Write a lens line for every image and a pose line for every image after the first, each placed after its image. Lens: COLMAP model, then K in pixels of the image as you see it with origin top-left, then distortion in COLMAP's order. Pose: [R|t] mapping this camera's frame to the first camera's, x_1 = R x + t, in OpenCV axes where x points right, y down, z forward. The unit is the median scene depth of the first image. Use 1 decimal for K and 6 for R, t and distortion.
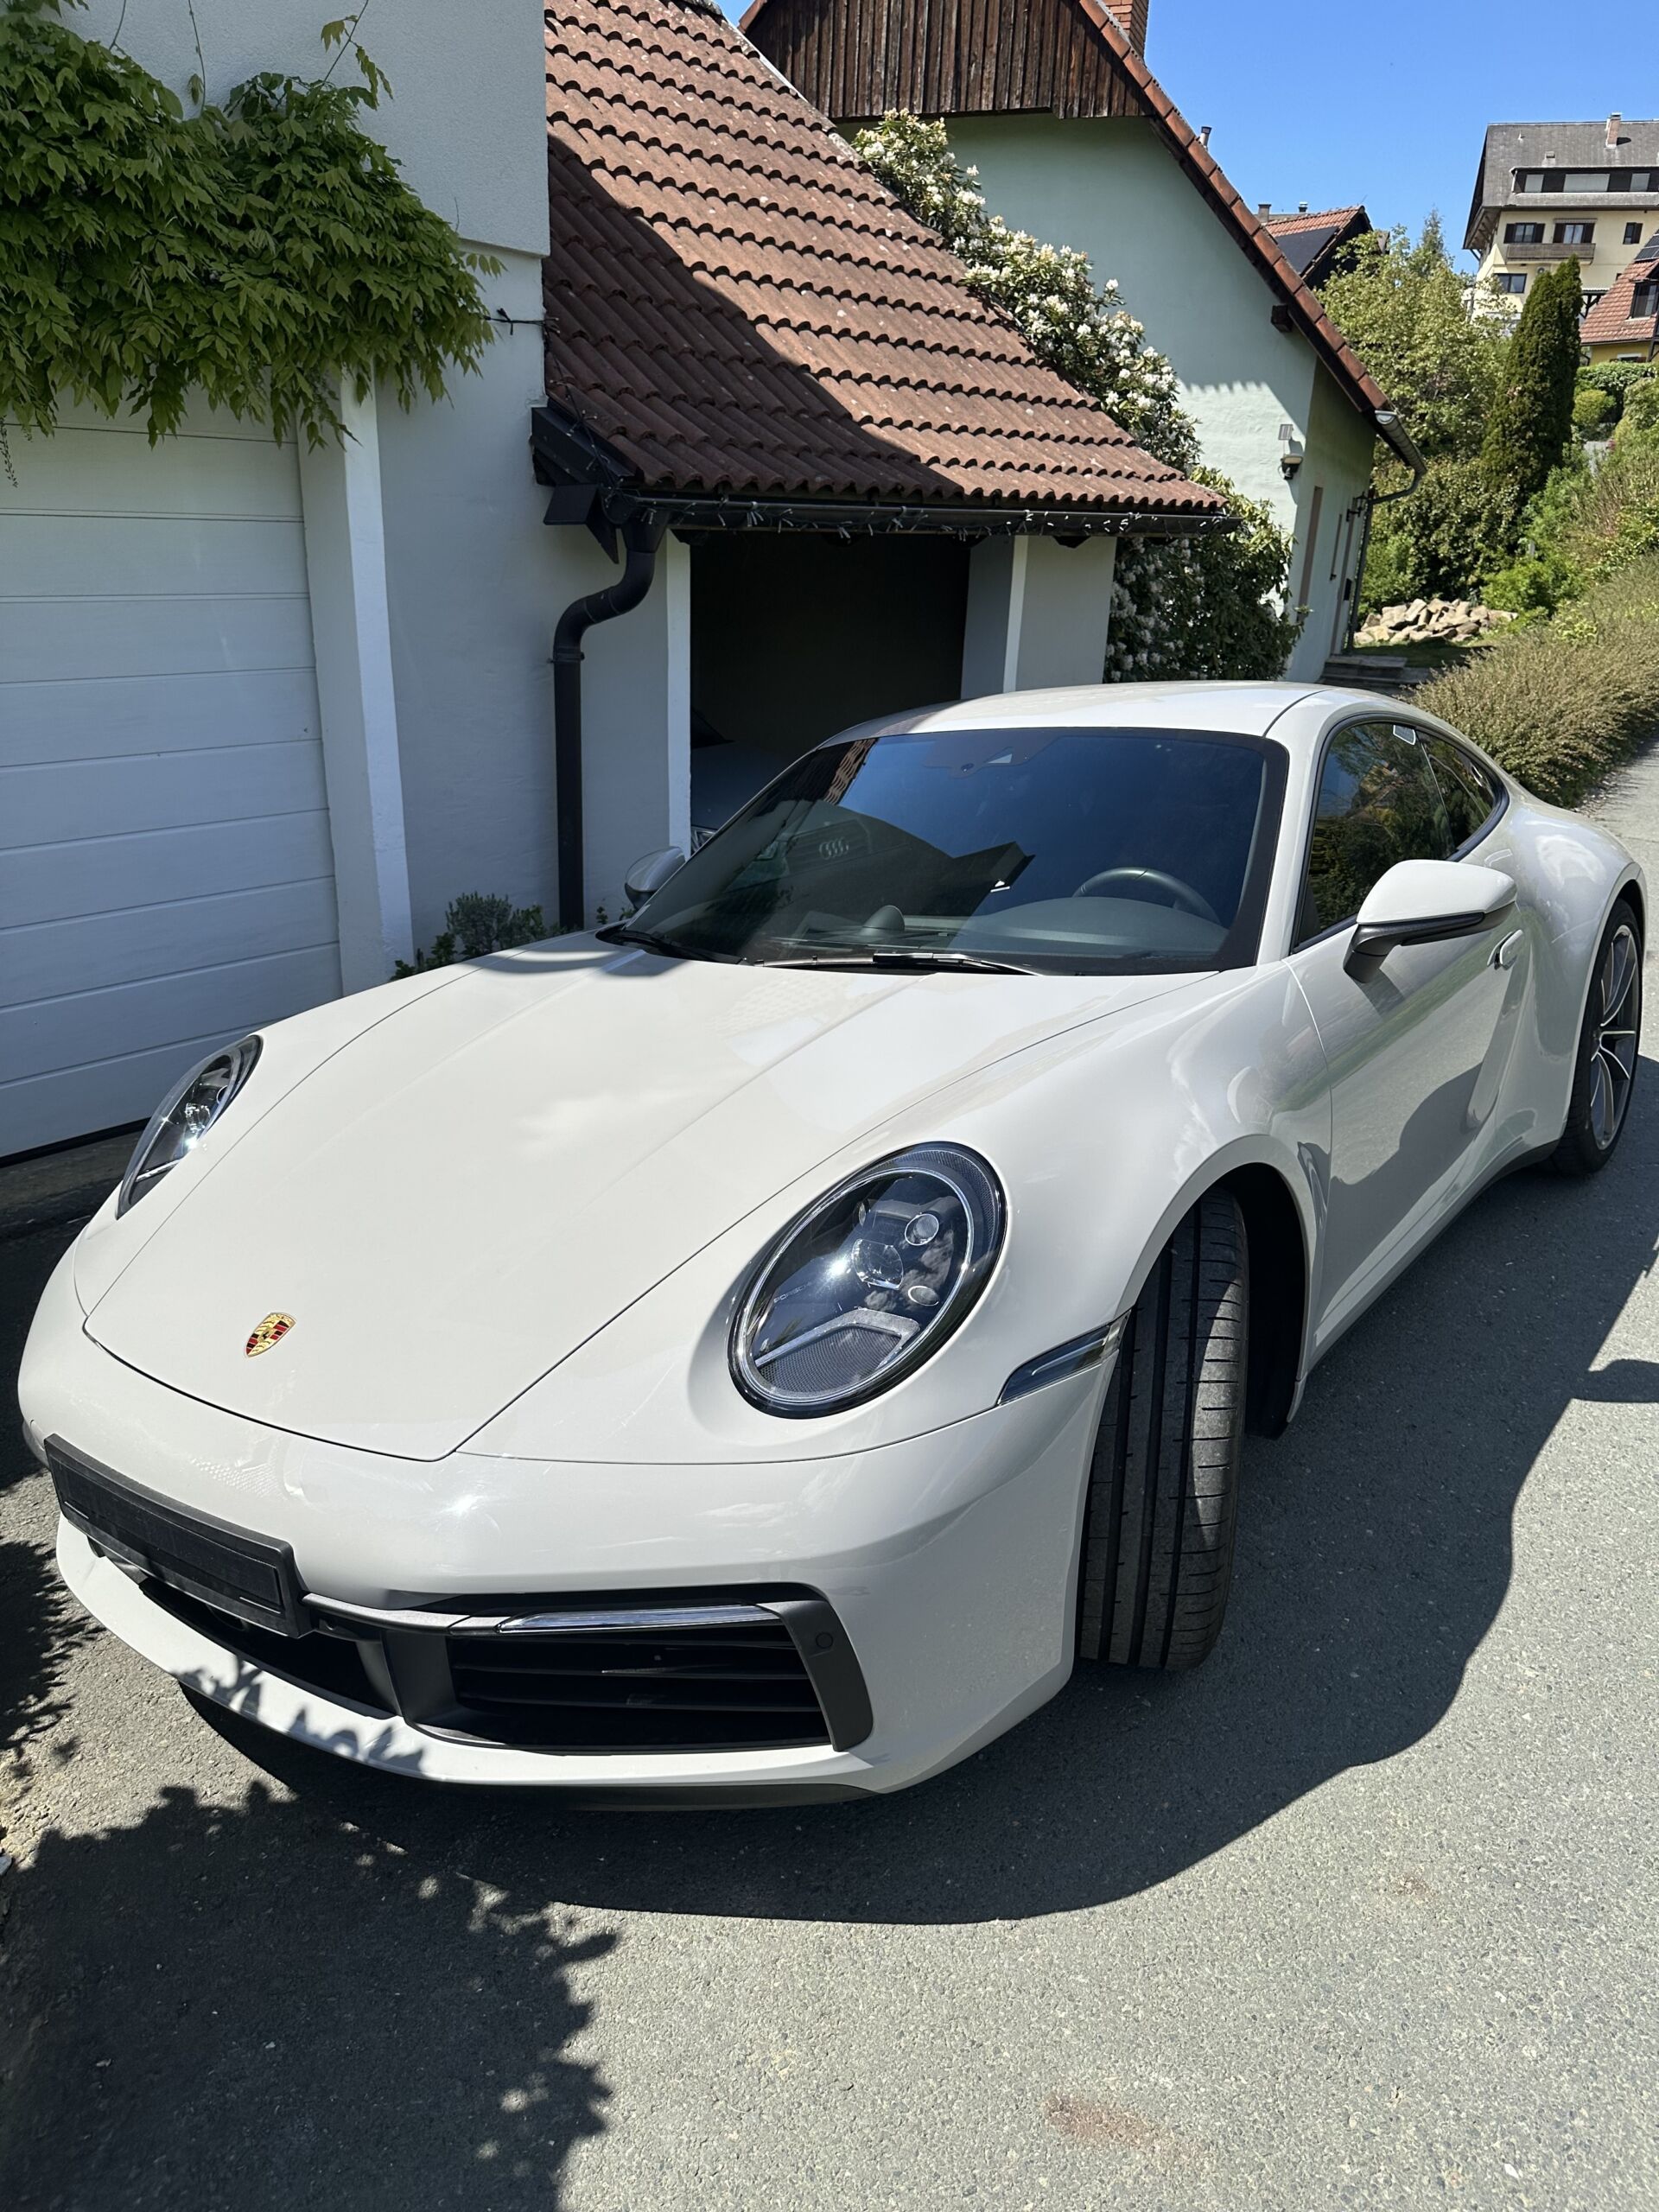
lens RADIAL K [[1527.9, 0, 847.2], [0, 1527.9, 1122.3], [0, 0, 1]] dist [0.003341, -0.009727]
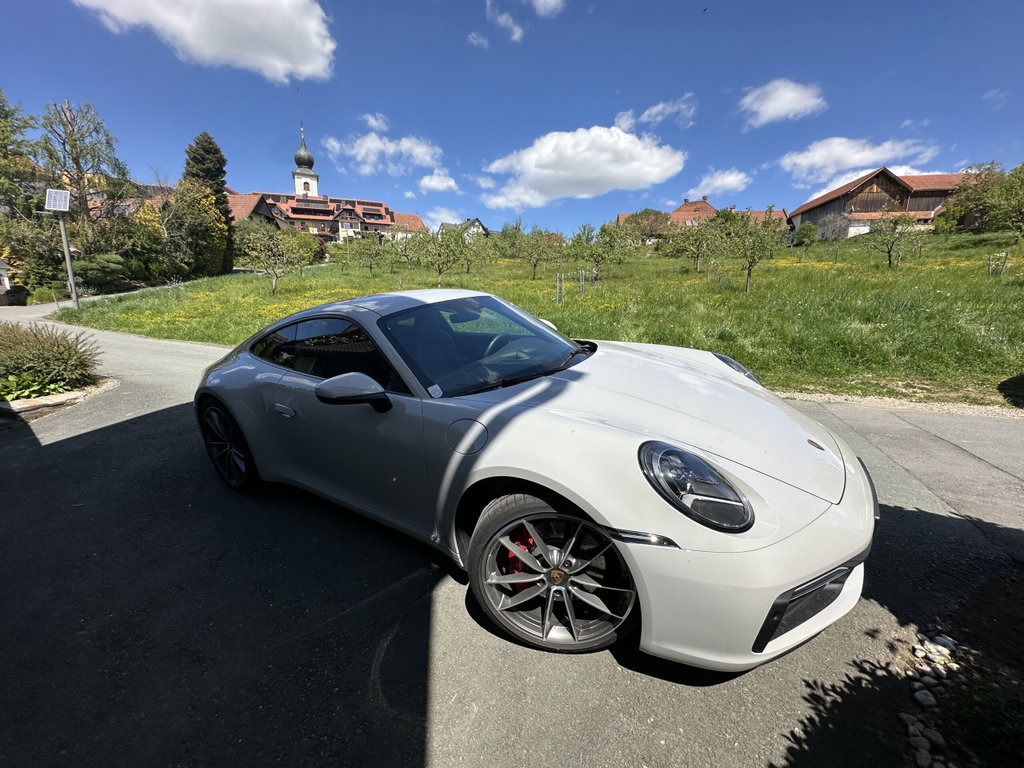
lens RADIAL K [[396.5, 0, 512.0], [0, 396.5, 384.0], [0, 0, 1]] dist [0.001439, -0.001752]
pose [[-0.026974, -0.224056, 0.974203, -0.279211], [0.357904, 0.907788, 0.218691, -0.095147], [-0.933369, 0.354570, 0.055704, 0.365199]]
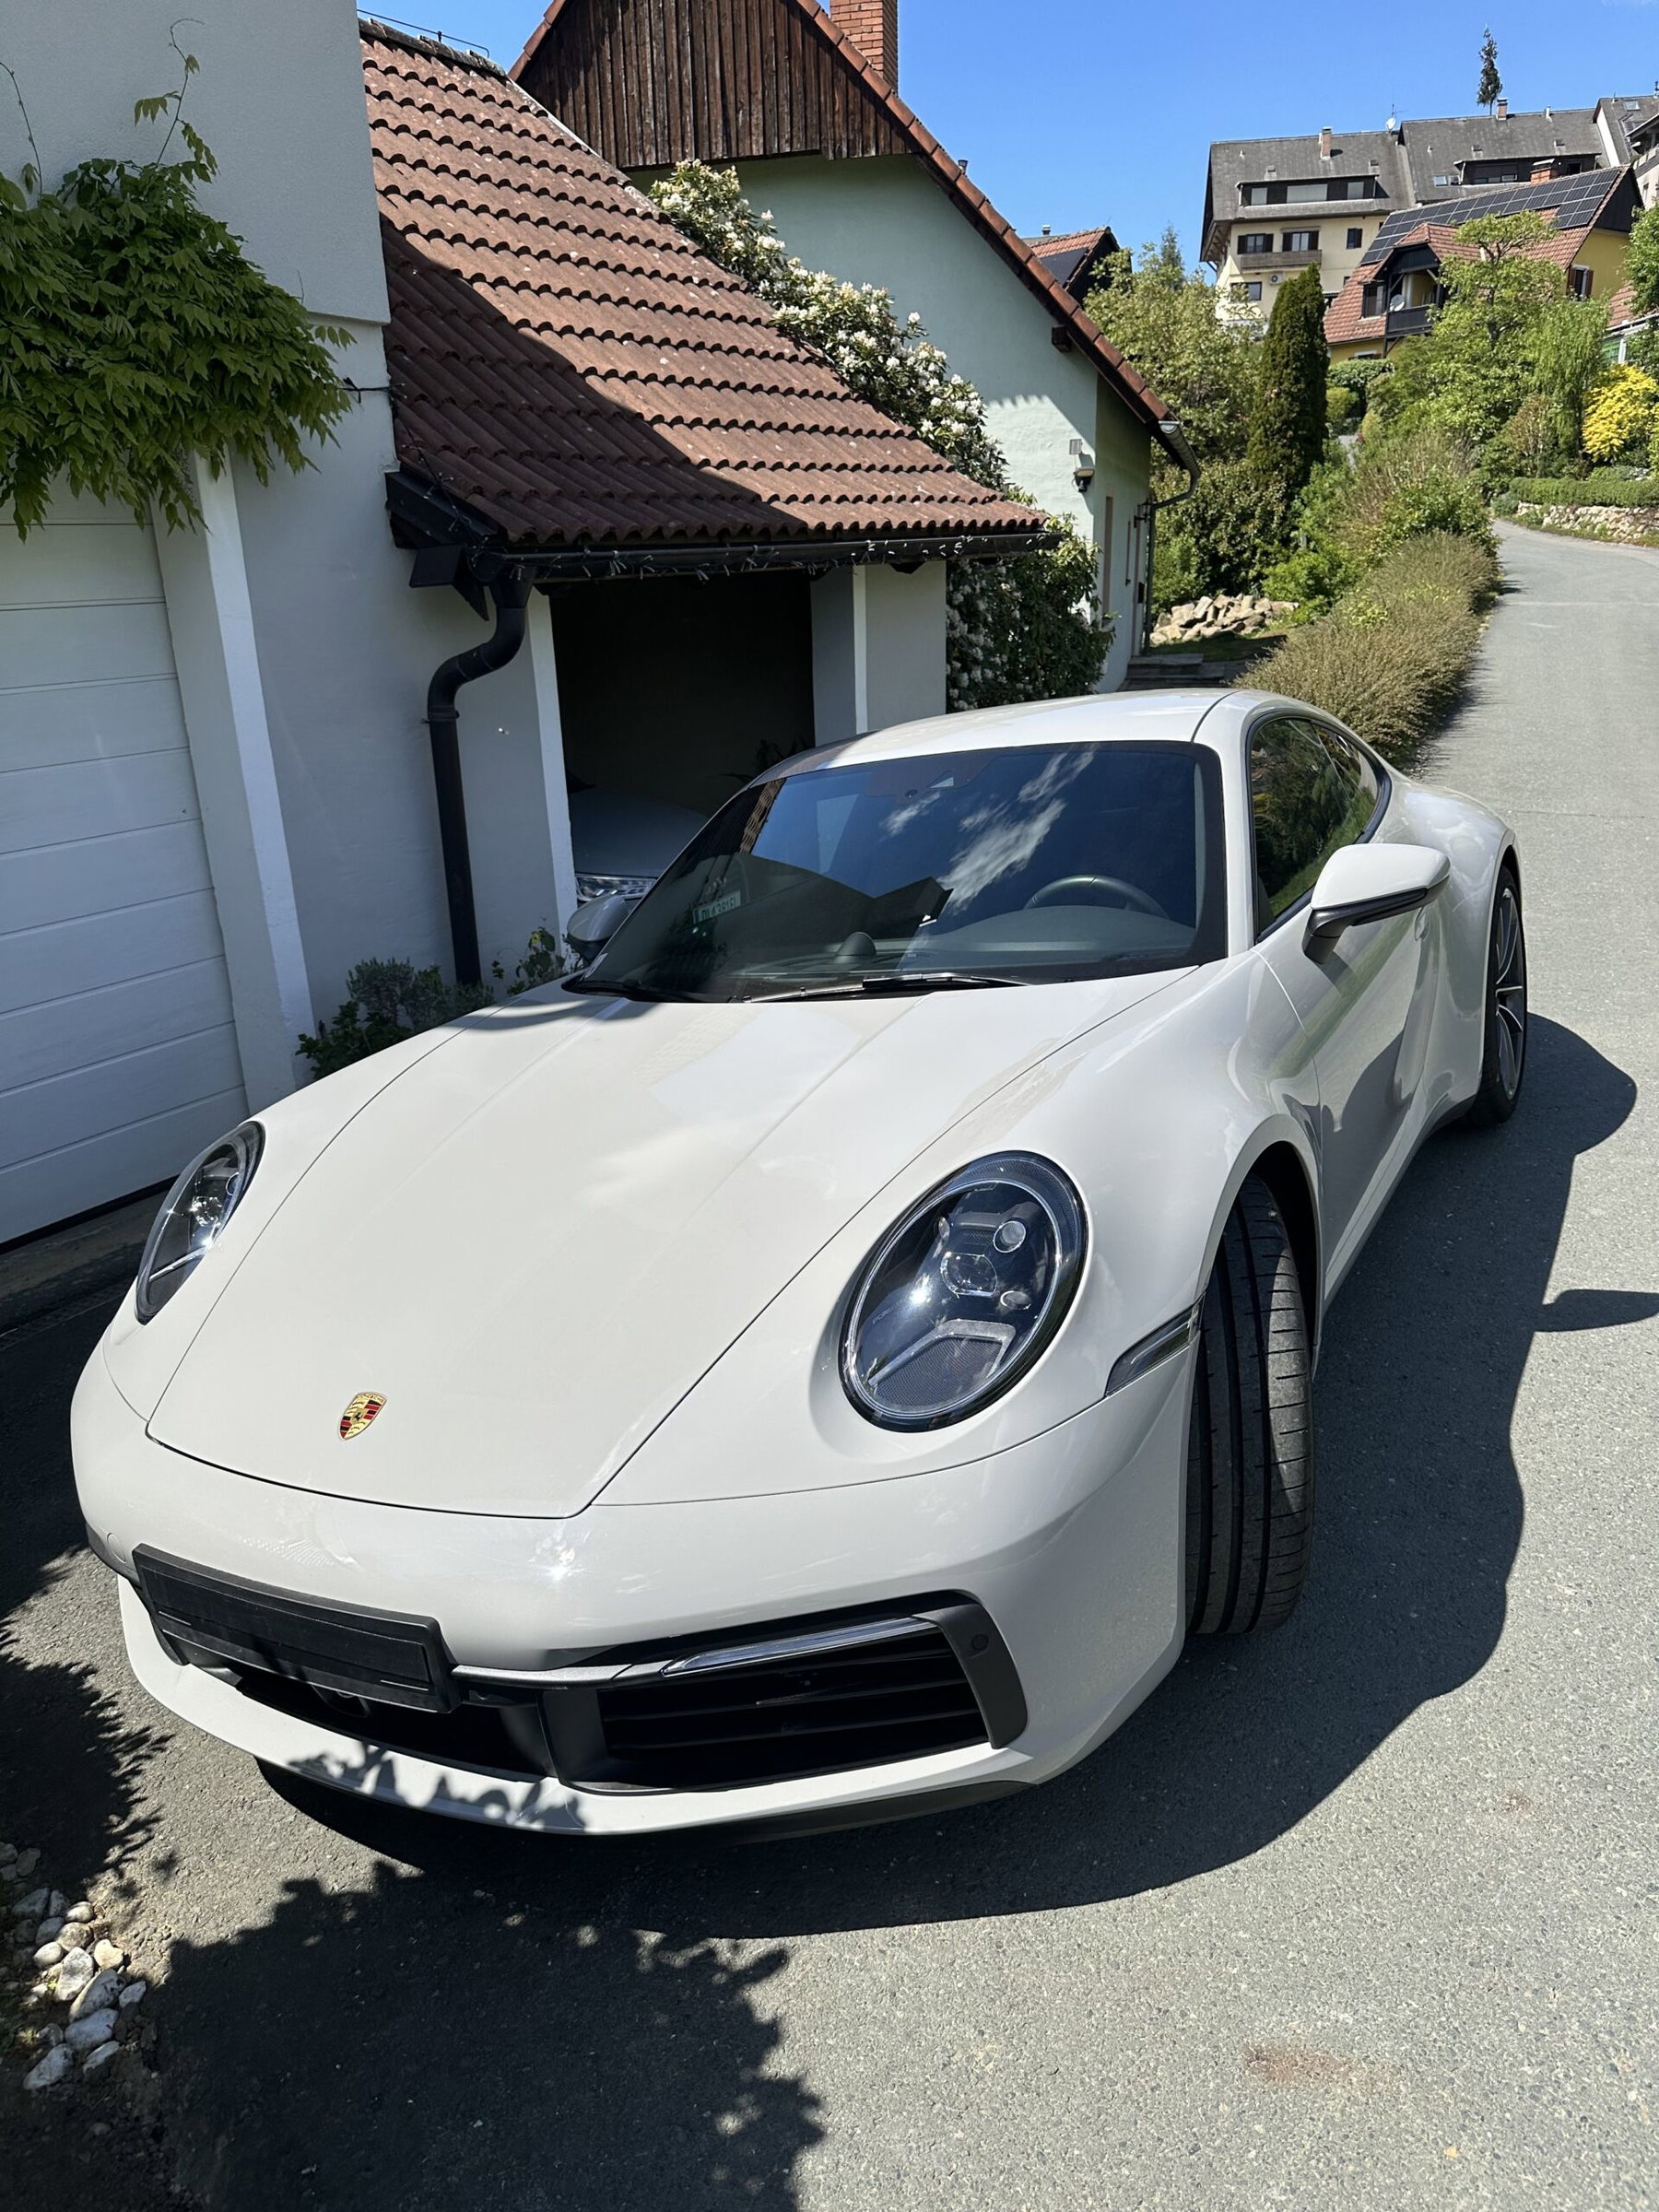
lens RADIAL K [[1512.4, 0, 832.1], [0, 1512.4, 1116.8], [0, 0, 1]] dist [0.010311, -0.019416]
pose [[0.990692, -0.102621, 0.089433, -0.033821], [0.104251, 0.994456, -0.013739, -0.002253], [-0.087527, 0.022935, 0.995898, -0.004318]]
